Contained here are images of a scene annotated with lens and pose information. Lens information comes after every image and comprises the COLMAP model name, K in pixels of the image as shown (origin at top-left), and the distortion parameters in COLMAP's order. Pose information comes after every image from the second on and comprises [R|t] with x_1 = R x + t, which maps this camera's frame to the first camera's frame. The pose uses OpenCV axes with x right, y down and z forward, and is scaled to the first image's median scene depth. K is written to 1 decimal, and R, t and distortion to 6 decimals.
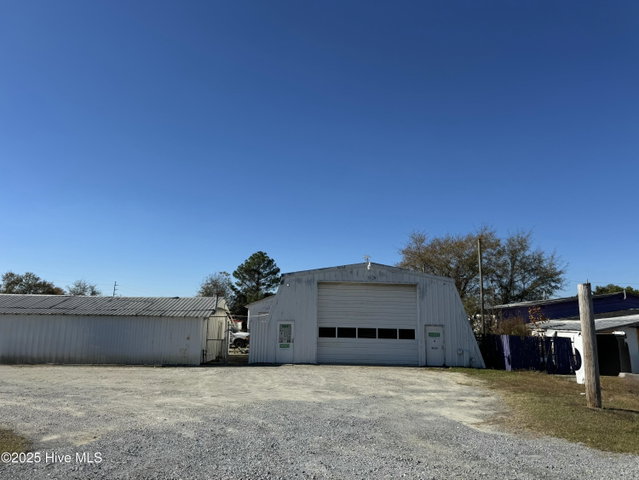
lens RADIAL K [[448.9, 0, 319.5], [0, 448.9, 240.0], [0, 0, 1]] dist [0.051547, -0.058738]
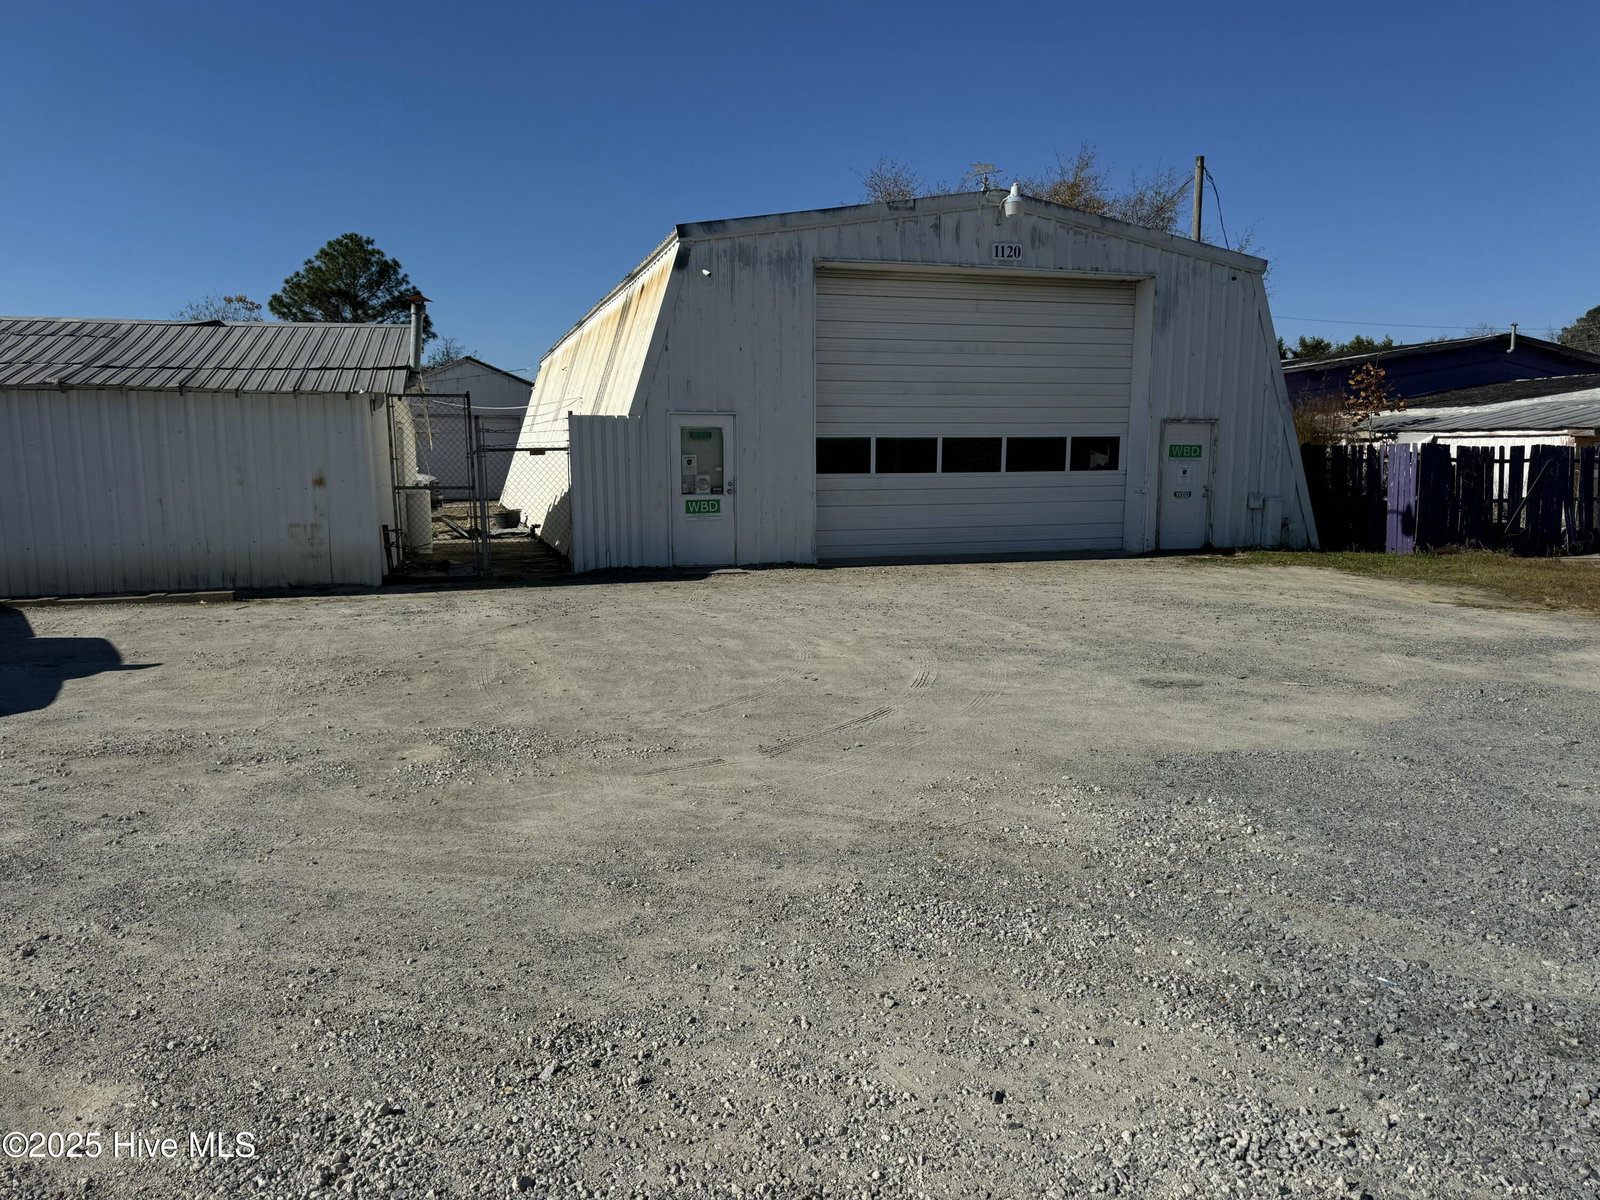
lens RADIAL K [[1123.9, 0, 800.0], [0, 1123.9, 600.0], [0, 0, 1]] dist [0.051547, -0.058738]
pose [[0.963730, -0.053590, 0.261445, -0.196667], [-0.028826, 0.952999, 0.301600, 0.082779], [-0.265319, -0.298197, 0.916888, 0.338734]]
